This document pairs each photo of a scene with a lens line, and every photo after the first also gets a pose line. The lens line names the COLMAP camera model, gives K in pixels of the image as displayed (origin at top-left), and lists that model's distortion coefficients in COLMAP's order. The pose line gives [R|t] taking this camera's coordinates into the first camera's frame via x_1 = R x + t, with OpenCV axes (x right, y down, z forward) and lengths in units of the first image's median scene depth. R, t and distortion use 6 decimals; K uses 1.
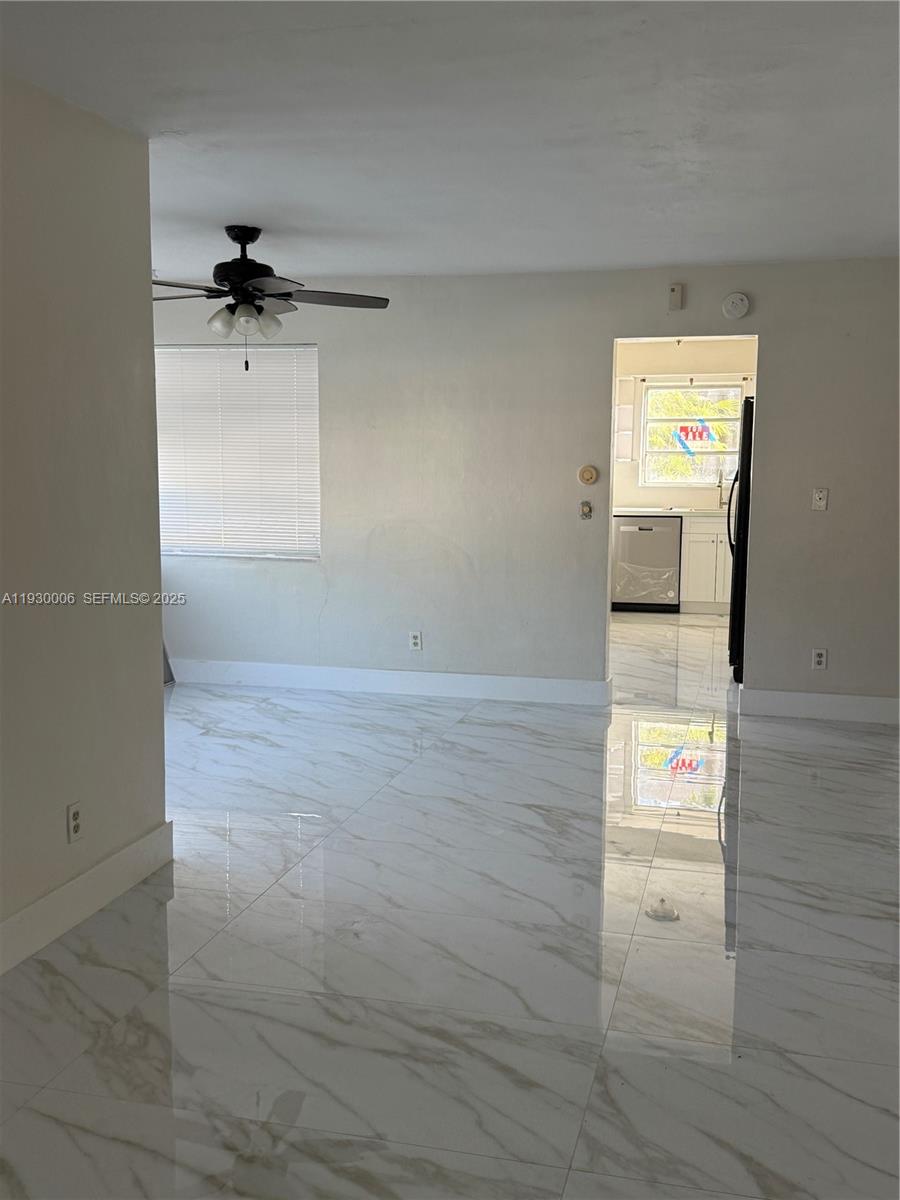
lens RADIAL K [[1256.7, 0, 444.5], [0, 1256.7, 629.2], [0, 0, 1]] dist [0.166862, -0.478941]
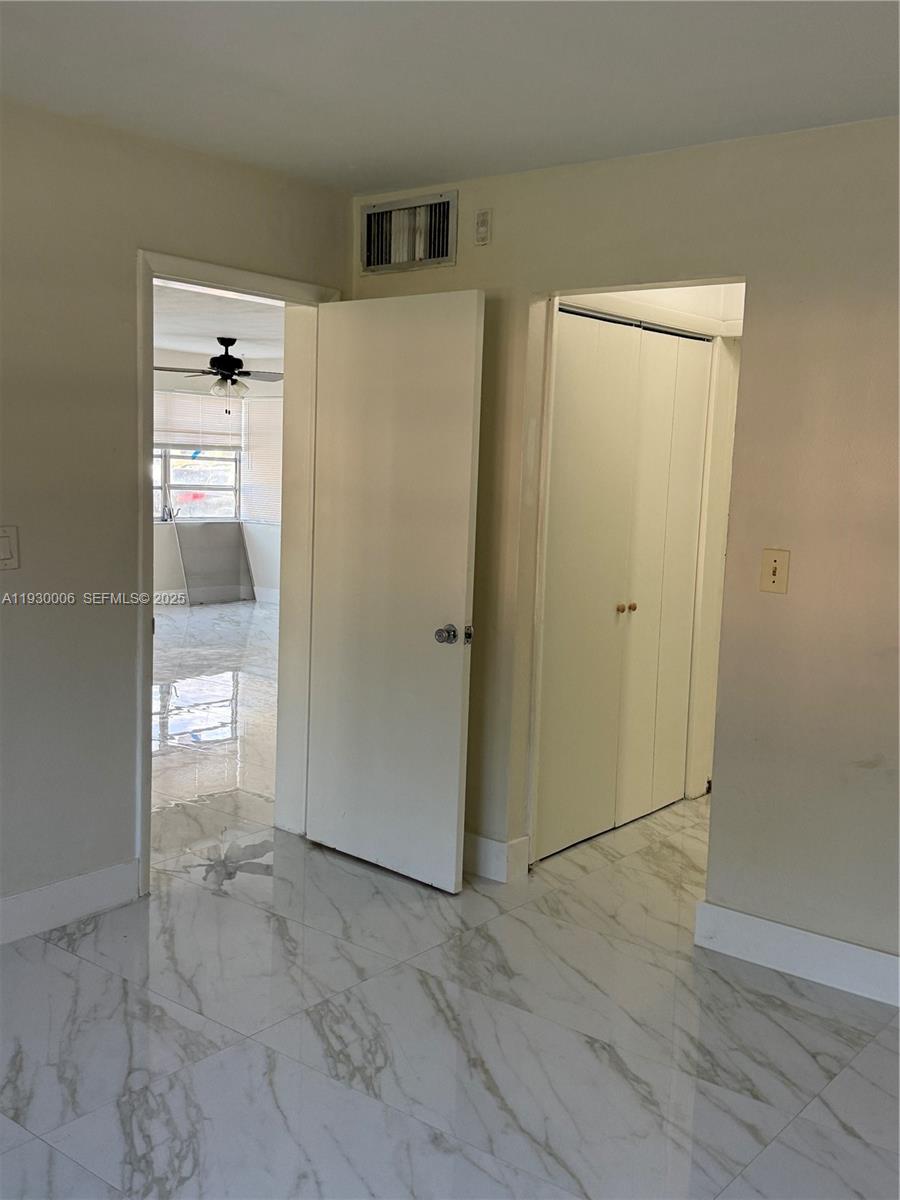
lens RADIAL K [[1188.4, 0, 447.2], [0, 1188.4, 588.7], [0, 0, 1]] dist [0.181093, -0.349970]
pose [[0.910074, 0.074277, -0.407735, 0.686036], [-0.091904, 0.995484, -0.023783, 0.042412], [0.404127, 0.059116, 0.912790, -0.335612]]
